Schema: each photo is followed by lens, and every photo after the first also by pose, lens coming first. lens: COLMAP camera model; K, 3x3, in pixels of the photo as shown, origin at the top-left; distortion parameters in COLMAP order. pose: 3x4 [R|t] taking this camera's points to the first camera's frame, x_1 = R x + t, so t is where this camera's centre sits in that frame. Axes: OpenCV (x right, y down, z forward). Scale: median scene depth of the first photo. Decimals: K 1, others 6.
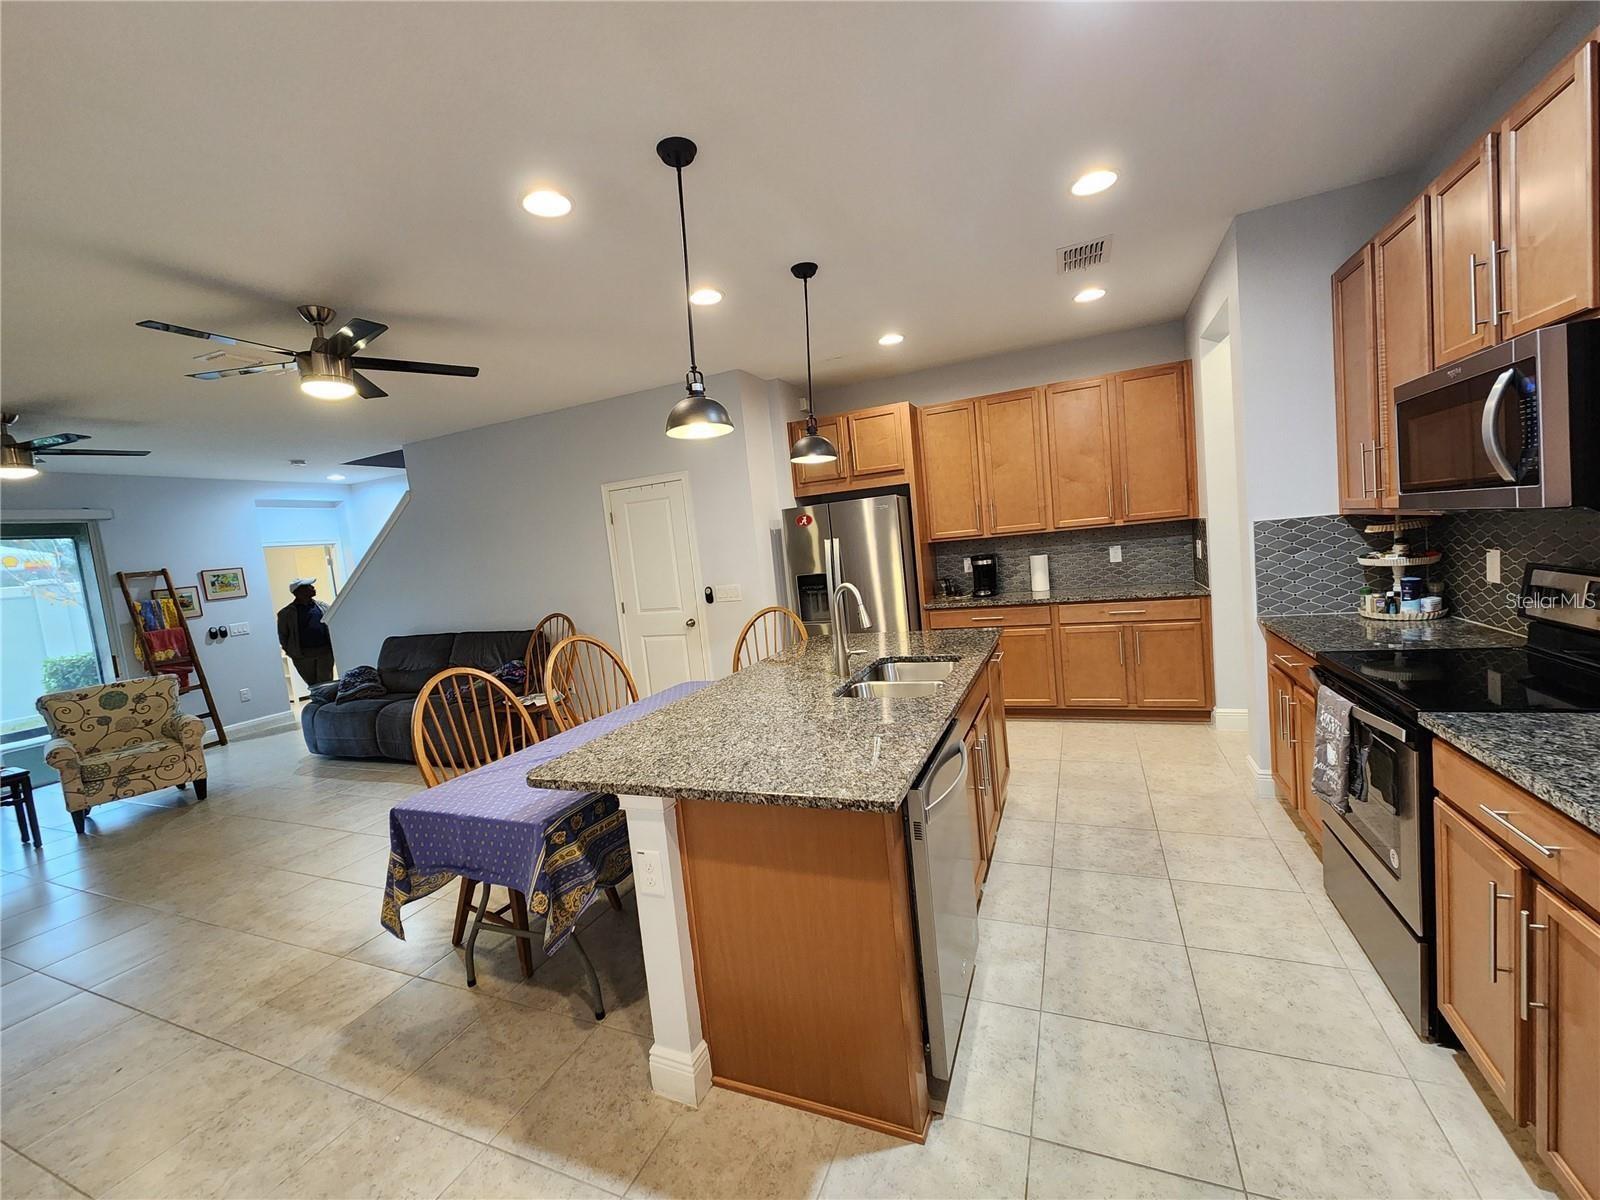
lens RADIAL K [[649.1, 0, 801.2], [0, 649.1, 597.3], [0, 0, 1]] dist [-0.000047, -0.000067]
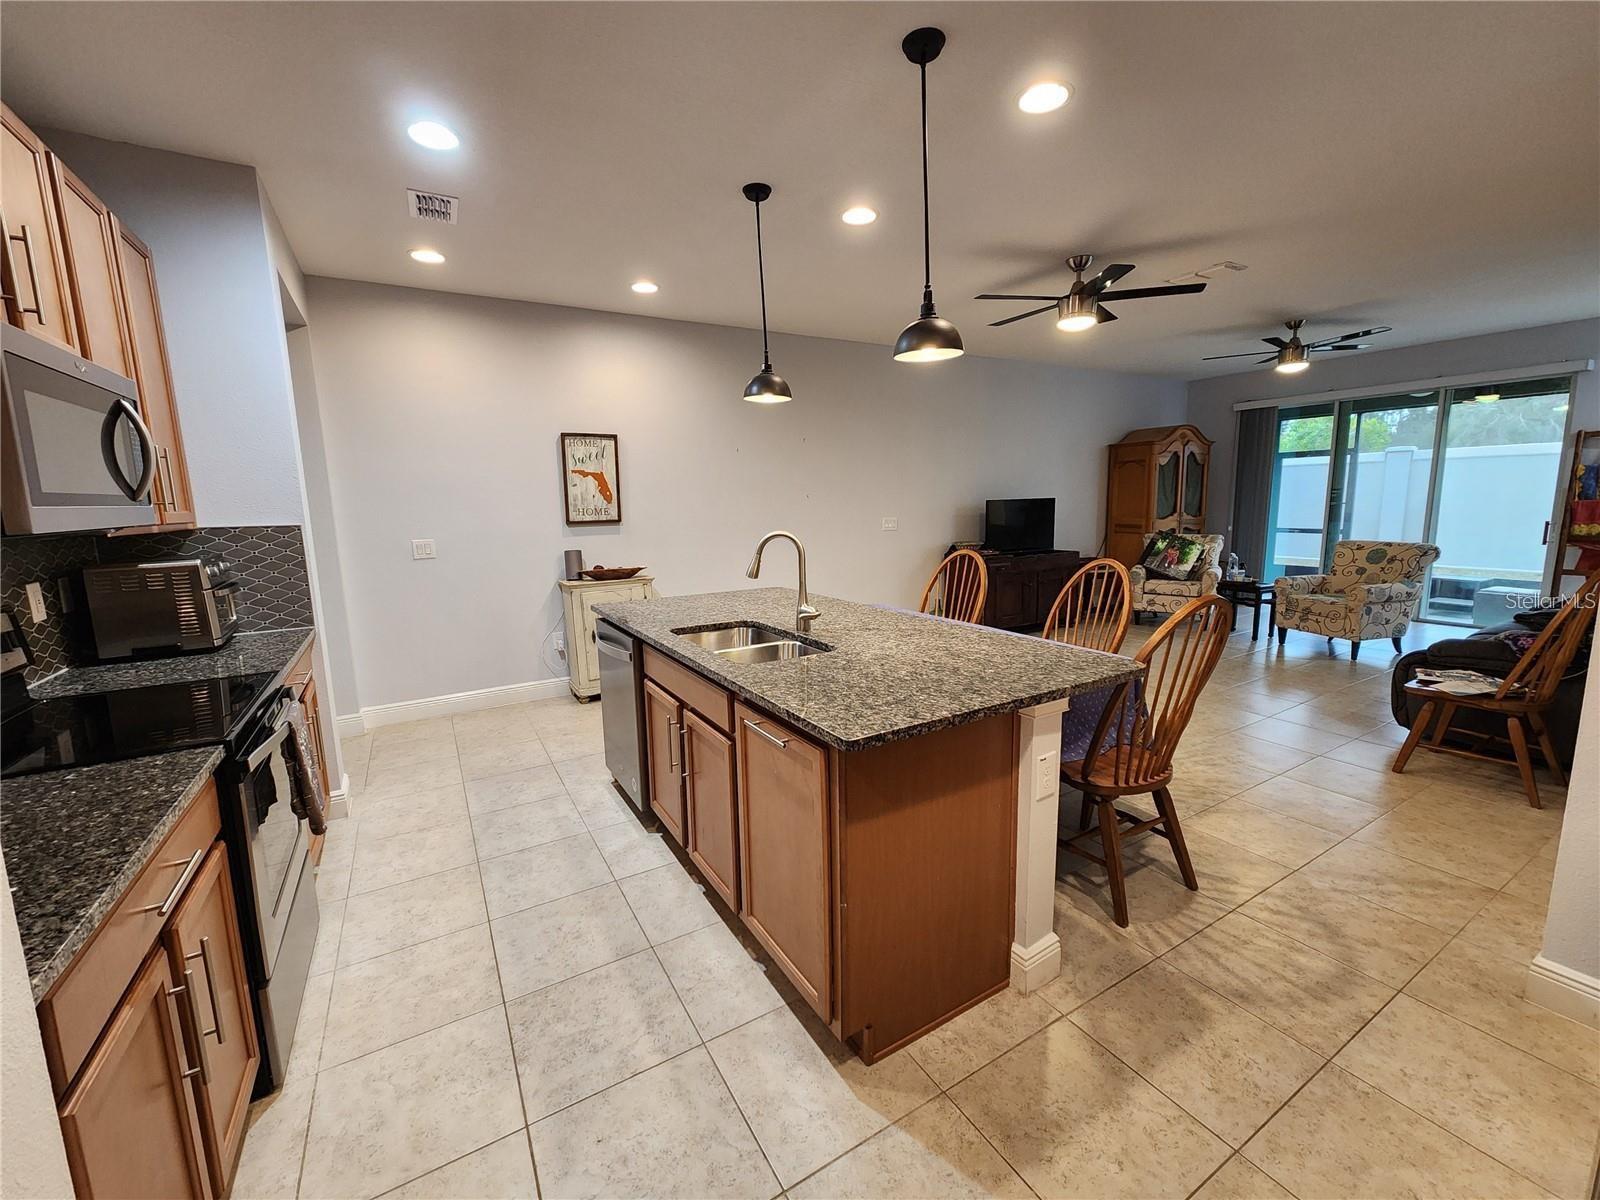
lens RADIAL K [[653.3, 0, 795.5], [0, 653.3, 595.5], [0, 0, 1]] dist [-0.000535, -0.004198]
pose [[-0.591935, 0.231358, -0.772066, 0.812860], [0.012957, 0.960523, 0.277897, -0.195218], [0.805882, 0.154494, -0.571565, 1.571489]]
